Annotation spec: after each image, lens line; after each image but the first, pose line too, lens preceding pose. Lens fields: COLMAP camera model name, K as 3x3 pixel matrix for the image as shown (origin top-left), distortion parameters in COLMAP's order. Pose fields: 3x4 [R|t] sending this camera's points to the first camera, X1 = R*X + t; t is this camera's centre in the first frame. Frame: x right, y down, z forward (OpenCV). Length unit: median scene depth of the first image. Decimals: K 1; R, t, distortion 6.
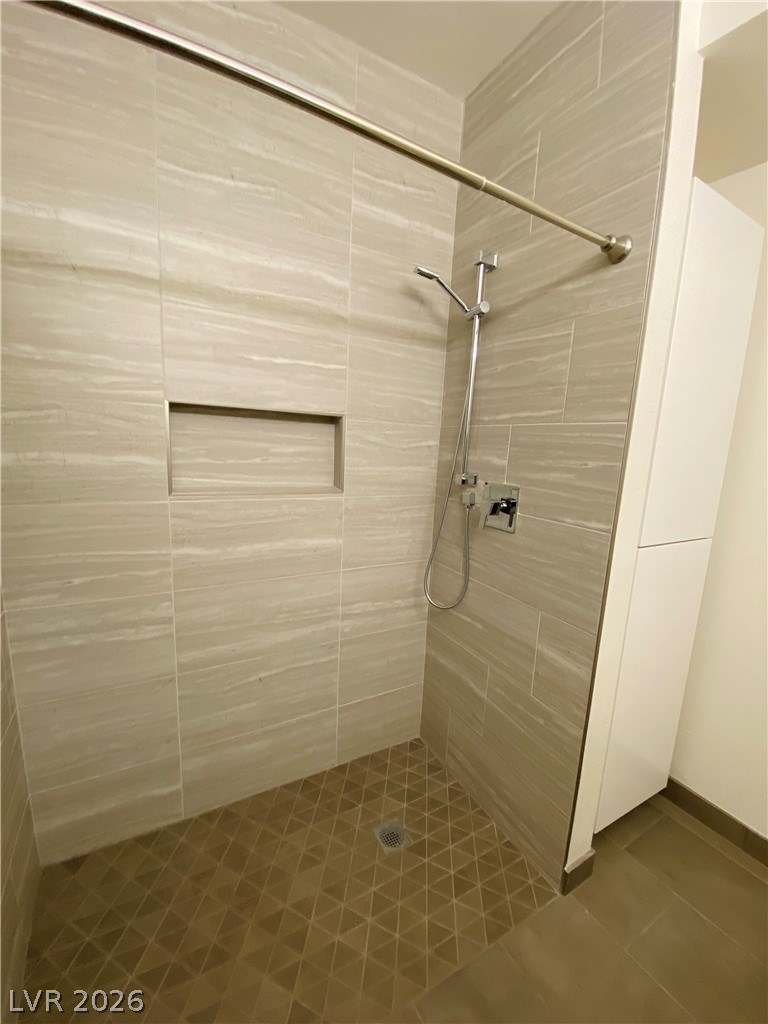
lens RADIAL K [[412.6, 0, 384.0], [0, 412.6, 512.0], [0, 0, 1]] dist [0.012249, -0.018713]
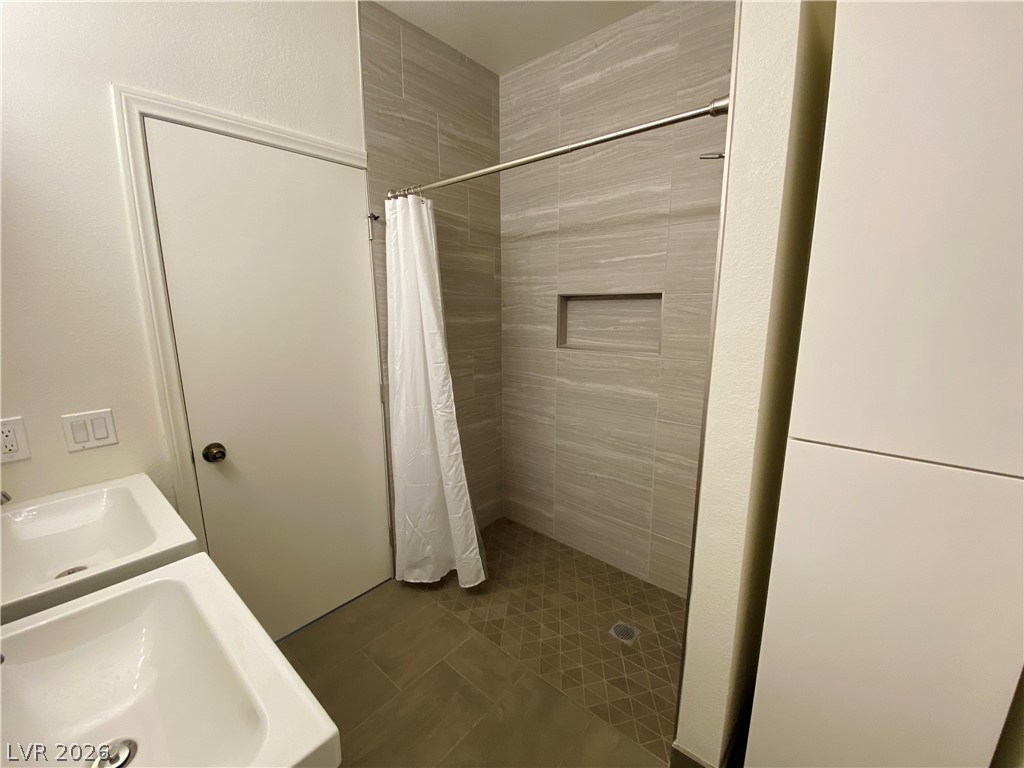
lens RADIAL K [[412.6, 0, 512.0], [0, 412.6, 384.0], [0, 0, 1]] dist [0.012249, -0.018713]
pose [[0.325168, 0.126403, -0.937170, 1.032259], [-0.133726, 0.987214, 0.086754, -0.011464], [0.936153, 0.097114, 0.337914, 0.207469]]
